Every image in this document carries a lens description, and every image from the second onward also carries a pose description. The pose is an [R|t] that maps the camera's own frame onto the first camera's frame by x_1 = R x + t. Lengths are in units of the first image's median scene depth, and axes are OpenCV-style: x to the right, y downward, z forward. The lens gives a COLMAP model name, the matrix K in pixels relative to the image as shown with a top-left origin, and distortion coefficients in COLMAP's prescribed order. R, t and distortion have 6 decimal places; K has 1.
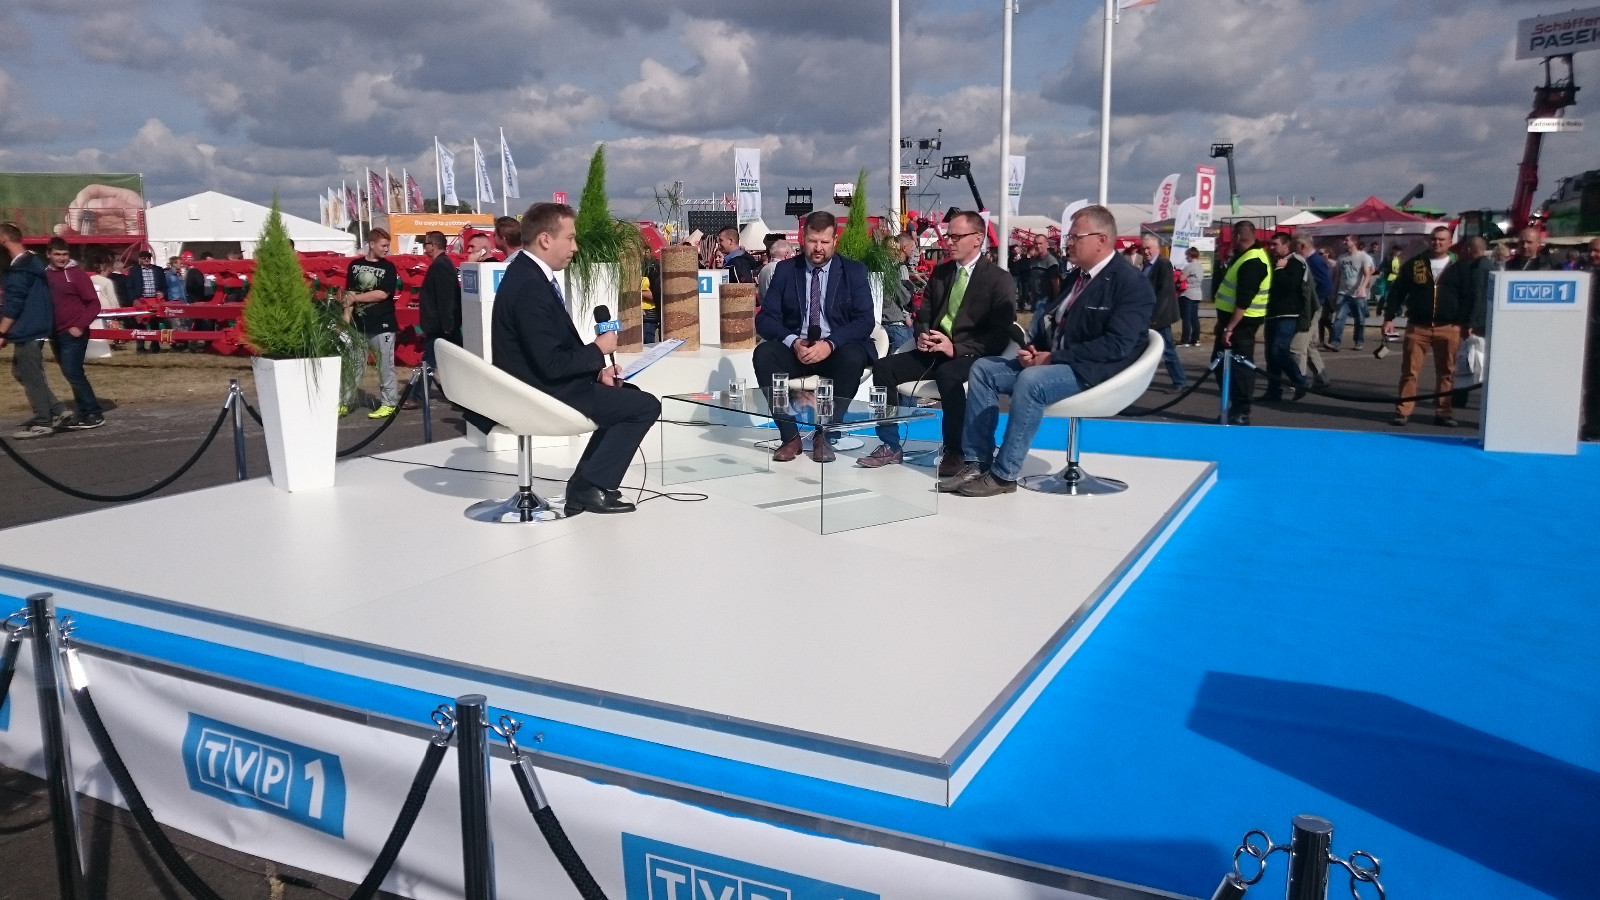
lens RADIAL K [[1246.4, 0, 799.3], [0, 1246.4, 456.3], [0, 0, 1]] dist [0.000190, -0.010074]
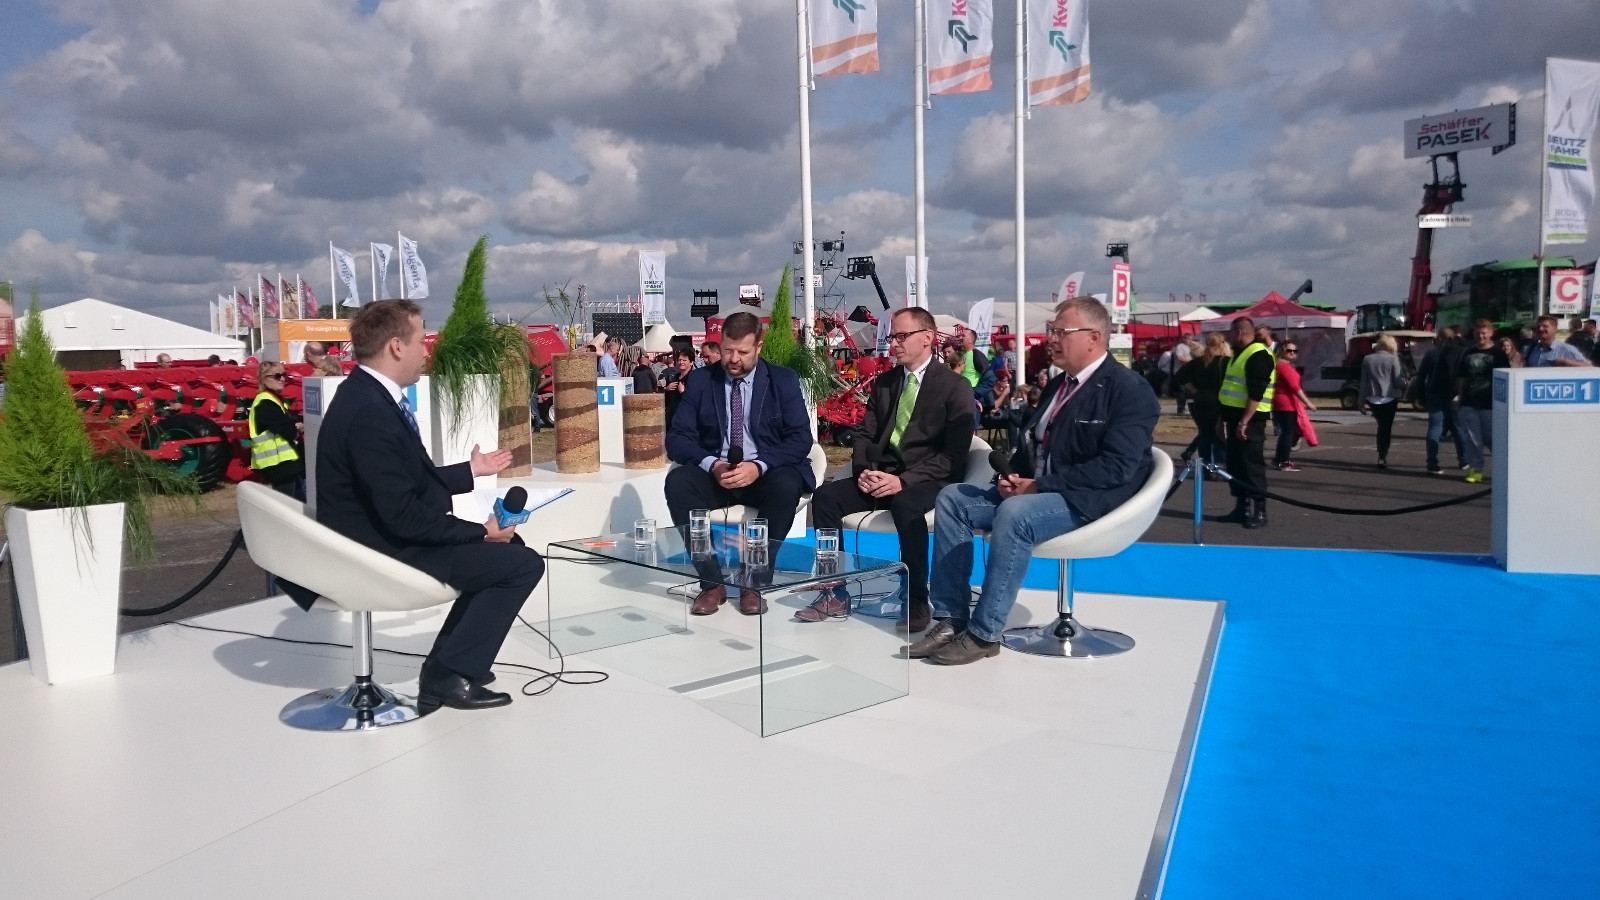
lens RADIAL K [[1250.7, 0, 800.0], [0, 1250.7, 450.0], [0, 0, 1]] dist [-0.005858, -0.007630]
pose [[0.997058, -0.019419, 0.074152, -0.007870], [0.025602, 0.996191, -0.083355, -0.030078], [-0.072251, 0.085008, 0.993757, 0.161363]]
